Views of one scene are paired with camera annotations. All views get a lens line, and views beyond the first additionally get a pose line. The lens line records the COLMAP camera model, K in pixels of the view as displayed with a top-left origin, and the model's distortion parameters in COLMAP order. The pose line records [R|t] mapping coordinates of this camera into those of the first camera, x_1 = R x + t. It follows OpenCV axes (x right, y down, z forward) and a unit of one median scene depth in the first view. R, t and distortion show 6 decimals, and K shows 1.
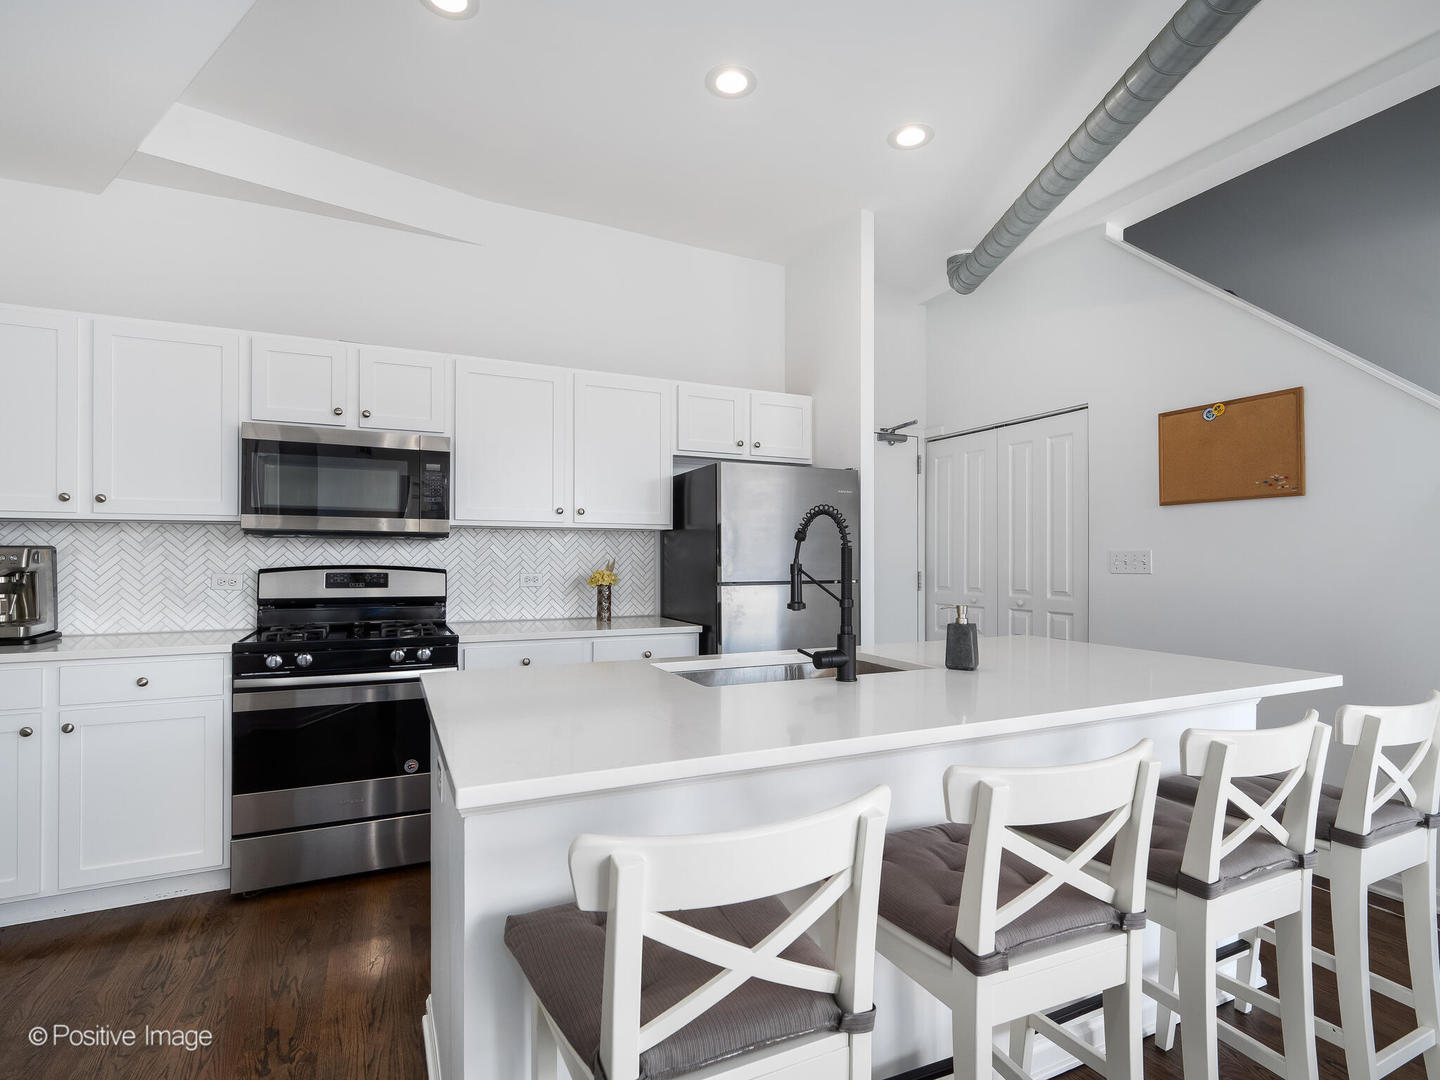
lens RADIAL K [[711.0, 0, 720.0], [0, 711.0, 540.0], [0, 0, 1]] dist [-0.002017, -0.000345]
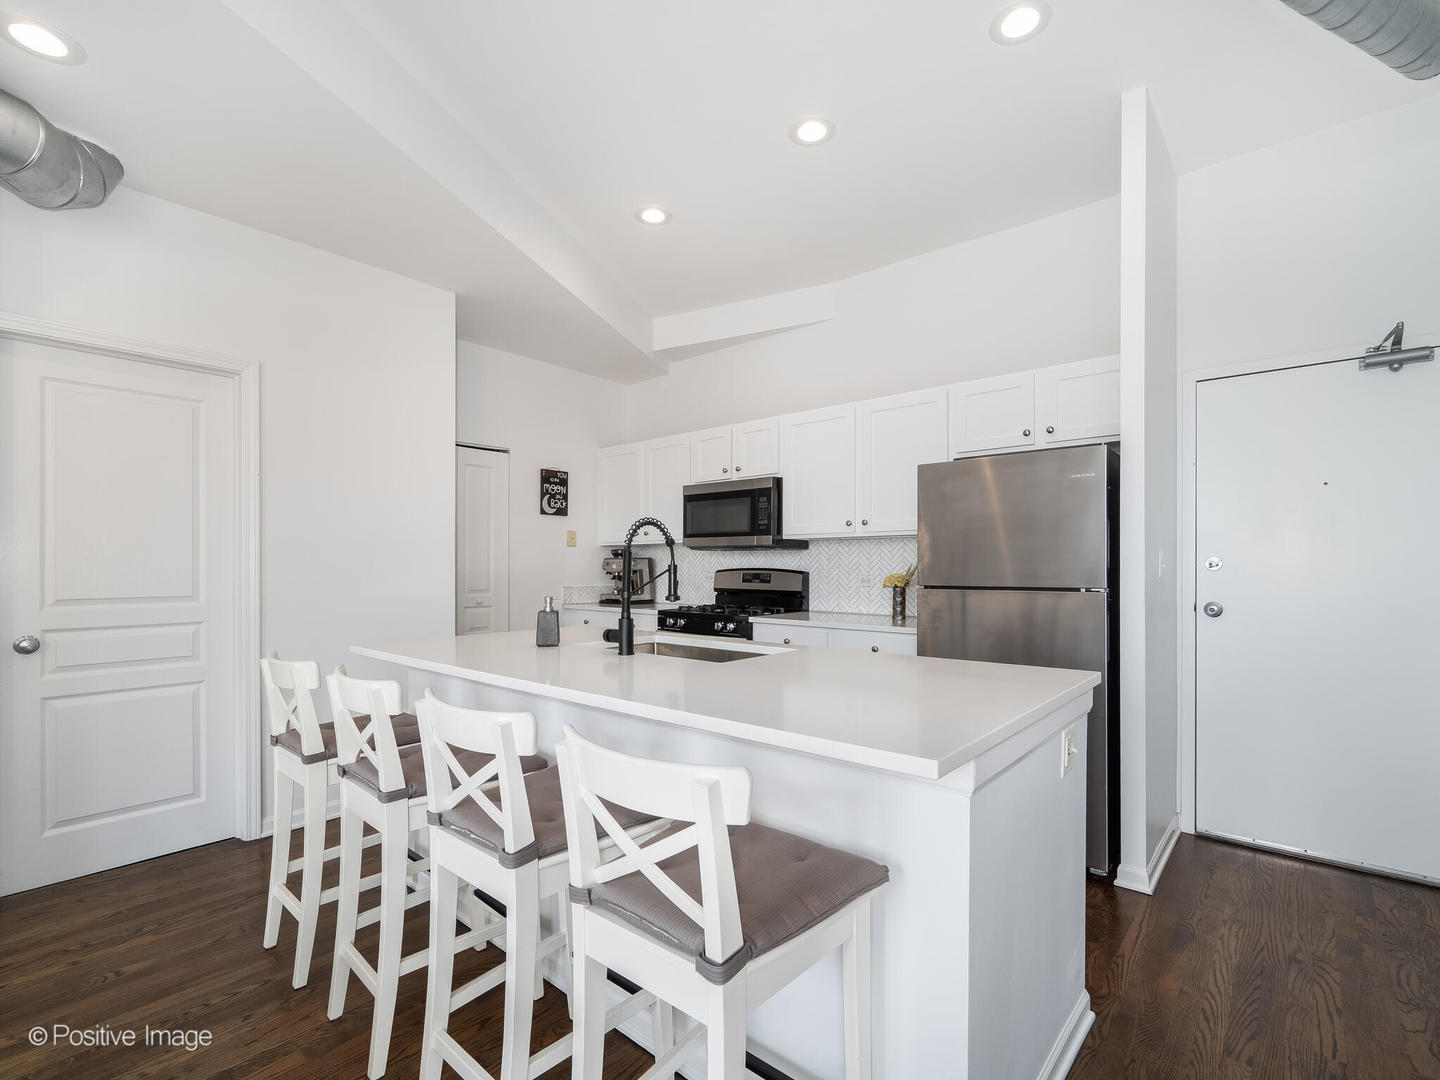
lens RADIAL K [[652.9, 0, 721.7], [0, 652.9, 554.4], [0, 0, 1]] dist [0.005917, 0.000592]
pose [[0.406051, -0.017870, -0.913676, 0.732069], [0.024581, 0.999661, -0.008628, 0.016863], [0.913520, -0.018955, 0.406353, 0.373607]]
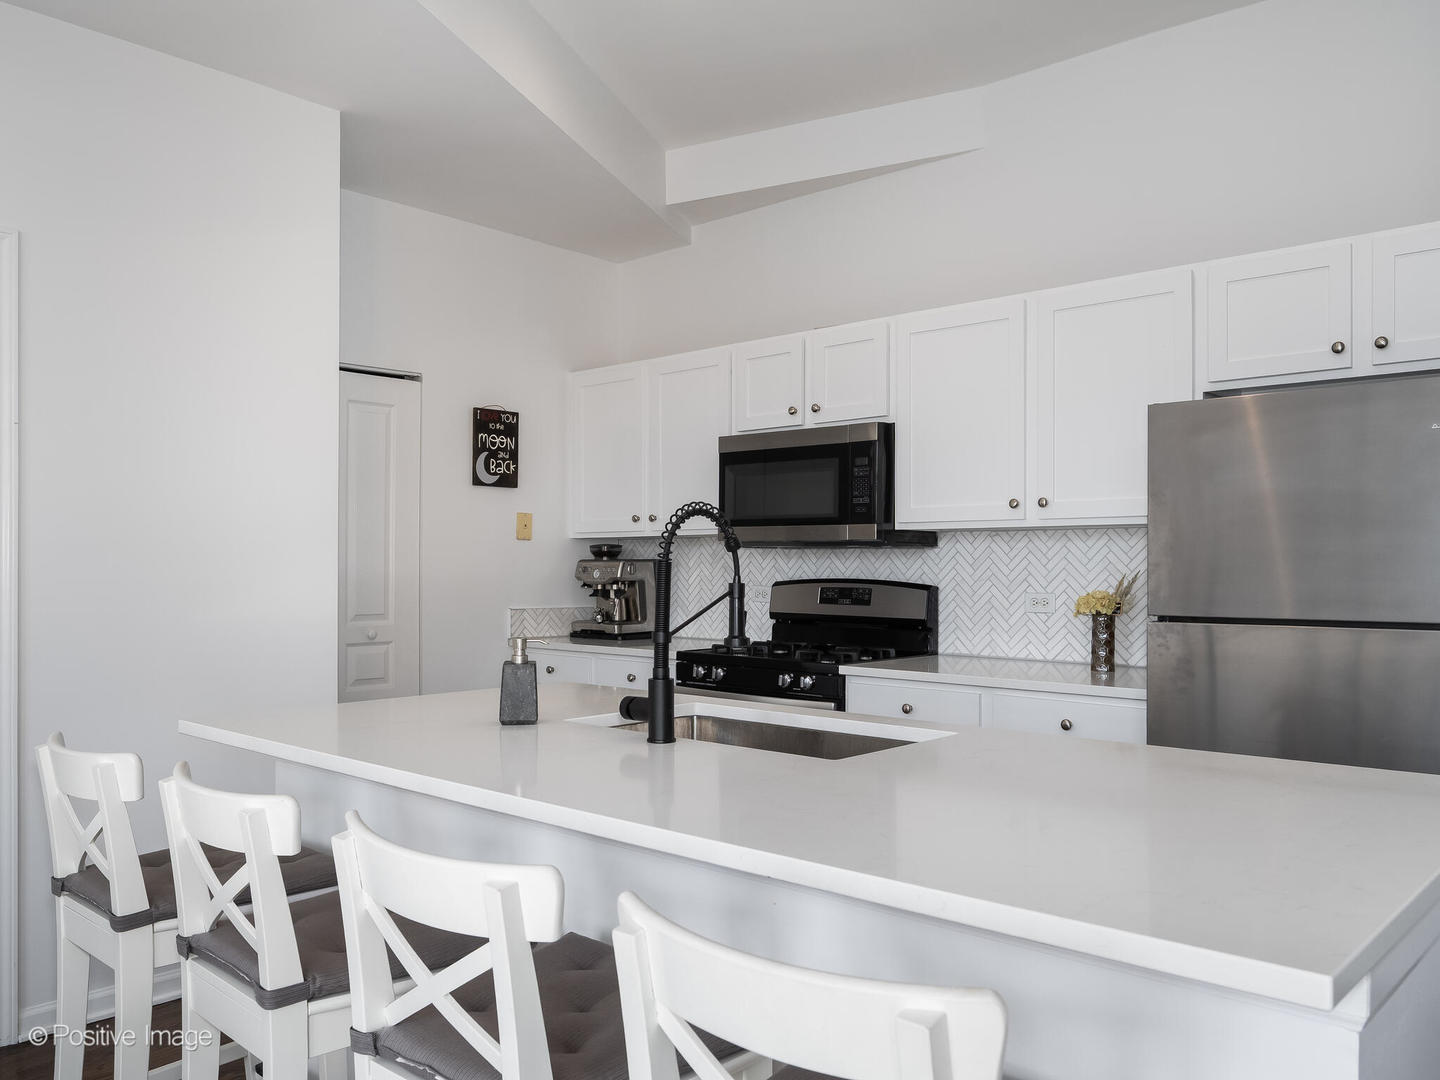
lens RADIAL K [[1110.6, 0, 720.0], [0, 1110.6, 540.0], [0, 0, 1]] dist [0.000204, 0.007485]
pose [[0.383041, -0.020938, -0.923494, 0.697579], [0.022167, 0.999664, -0.013471, 0.002863], [0.923465, -0.015312, 0.383377, 0.338679]]
